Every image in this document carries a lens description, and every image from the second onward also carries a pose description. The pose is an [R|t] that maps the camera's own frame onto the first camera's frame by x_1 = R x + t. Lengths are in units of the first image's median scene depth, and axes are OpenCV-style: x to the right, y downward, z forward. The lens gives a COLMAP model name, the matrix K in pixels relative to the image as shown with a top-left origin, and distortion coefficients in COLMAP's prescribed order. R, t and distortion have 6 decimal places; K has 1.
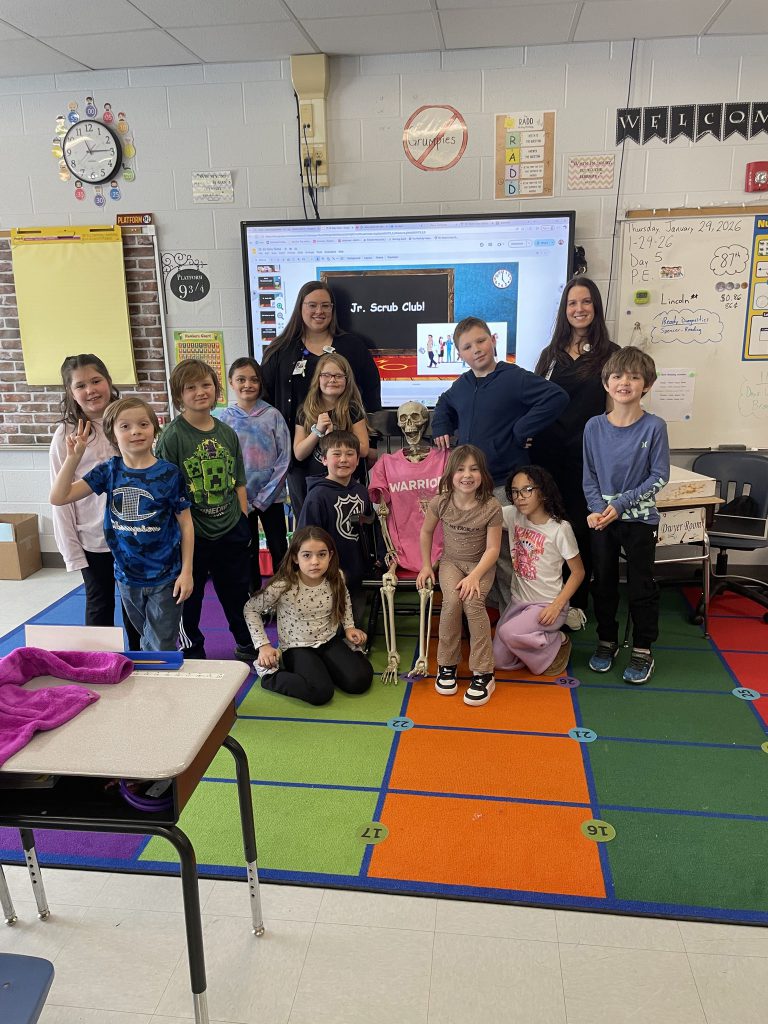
lens RADIAL K [[791.0, 0, 384.0], [0, 791.0, 512.0], [0, 0, 1]] dist [0.077537, -0.113396]
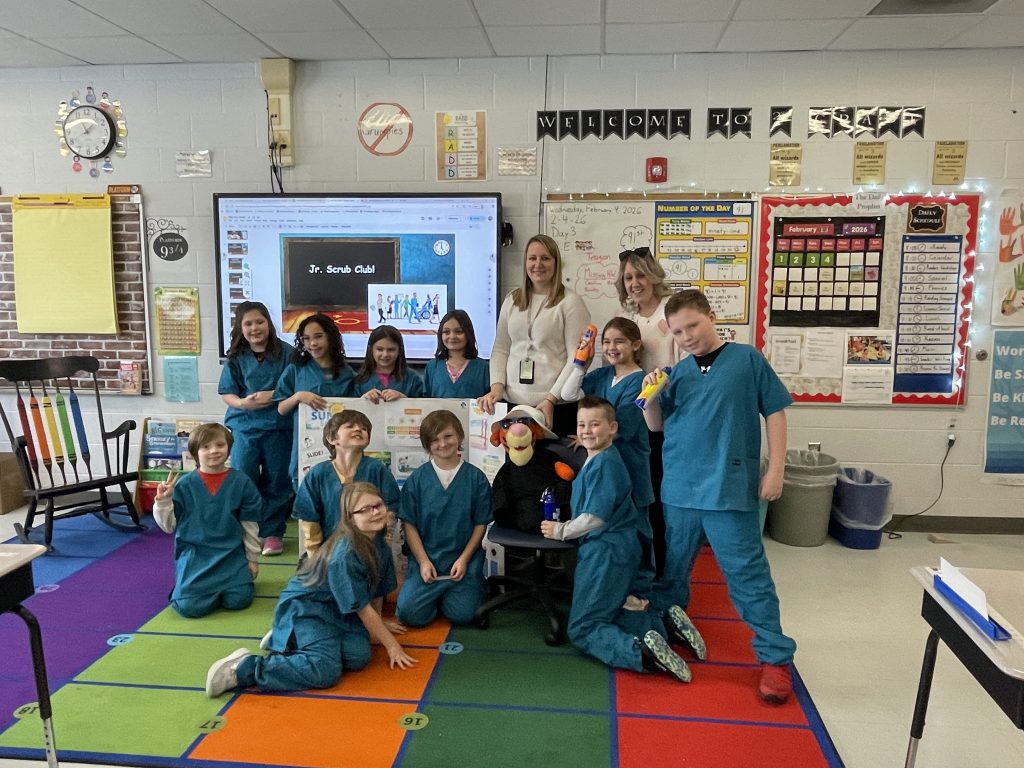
lens RADIAL K [[783.5, 0, 512.0], [0, 783.5, 384.0], [0, 0, 1]] dist [-0.005093, -0.012012]
pose [[0.998935, 0.019357, 0.041879, 0.202232], [-0.014037, 0.992208, -0.123803, 0.036617], [-0.043949, 0.123083, 0.991423, -0.086281]]
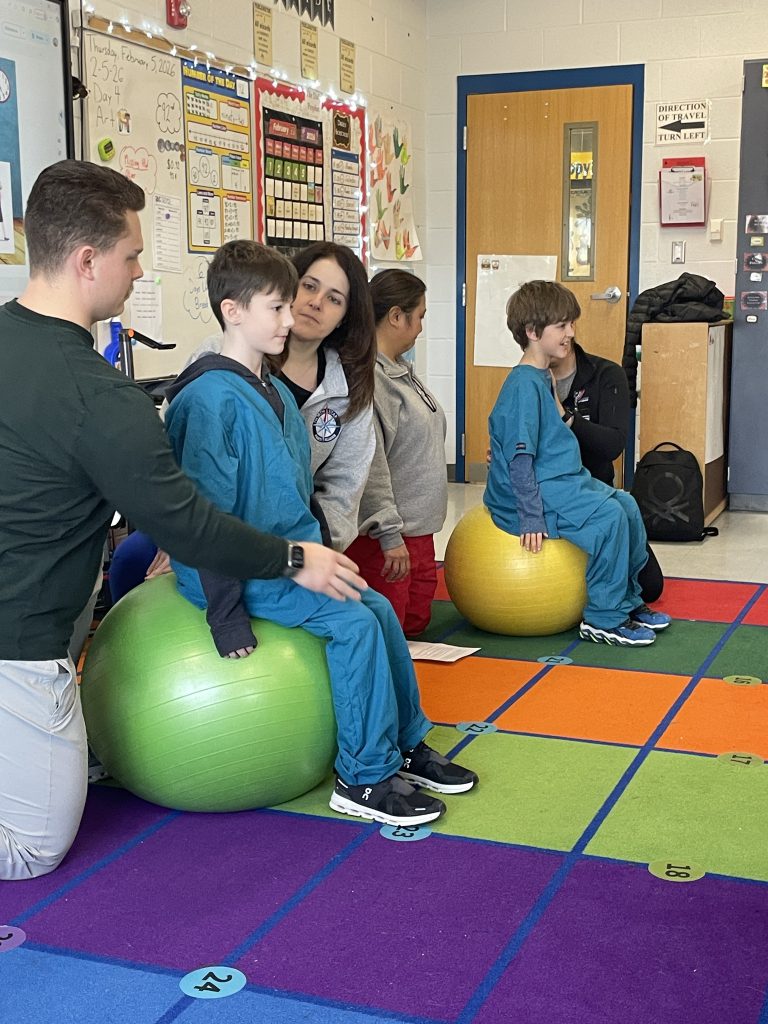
lens RADIAL K [[1378.0, 0, 429.8], [0, 1378.0, 512.7], [0, 0, 1]] dist [0.055085, 0.011242]
pose [[0.228658, -0.132017, 0.964514, -0.761066], [0.252936, 0.964793, 0.072092, 0.006473], [-0.940074, 0.227476, 0.253999, 0.520633]]
